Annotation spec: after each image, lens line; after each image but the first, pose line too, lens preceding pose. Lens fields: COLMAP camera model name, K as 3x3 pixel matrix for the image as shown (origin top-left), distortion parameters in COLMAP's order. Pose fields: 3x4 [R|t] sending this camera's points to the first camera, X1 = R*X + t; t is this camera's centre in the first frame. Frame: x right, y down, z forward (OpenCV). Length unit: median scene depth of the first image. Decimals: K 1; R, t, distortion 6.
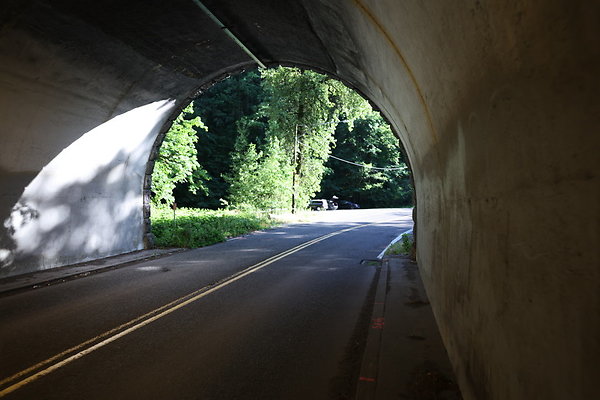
lens RADIAL K [[874.7, 0, 301.7], [0, 874.7, 220.1], [0, 0, 1]] dist [0.167429, 0.051953]
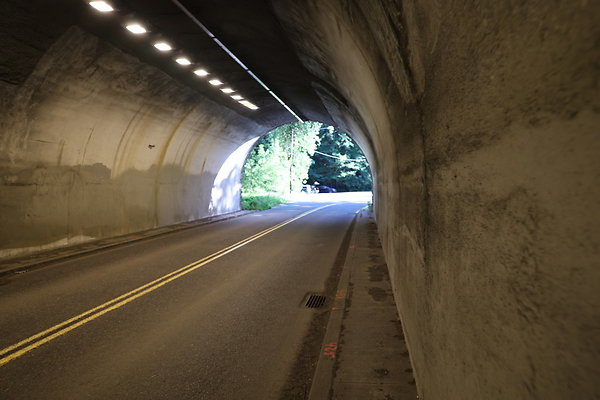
lens RADIAL K [[874.7, 0, 301.7], [0, 874.7, 220.1], [0, 0, 1]] dist [0.167429, 0.051953]
pose [[0.999461, 0.003292, 0.032652, -0.027572], [-0.003863, 0.999841, 0.017427, 0.005426], [-0.032590, -0.017543, 0.999315, -0.274188]]
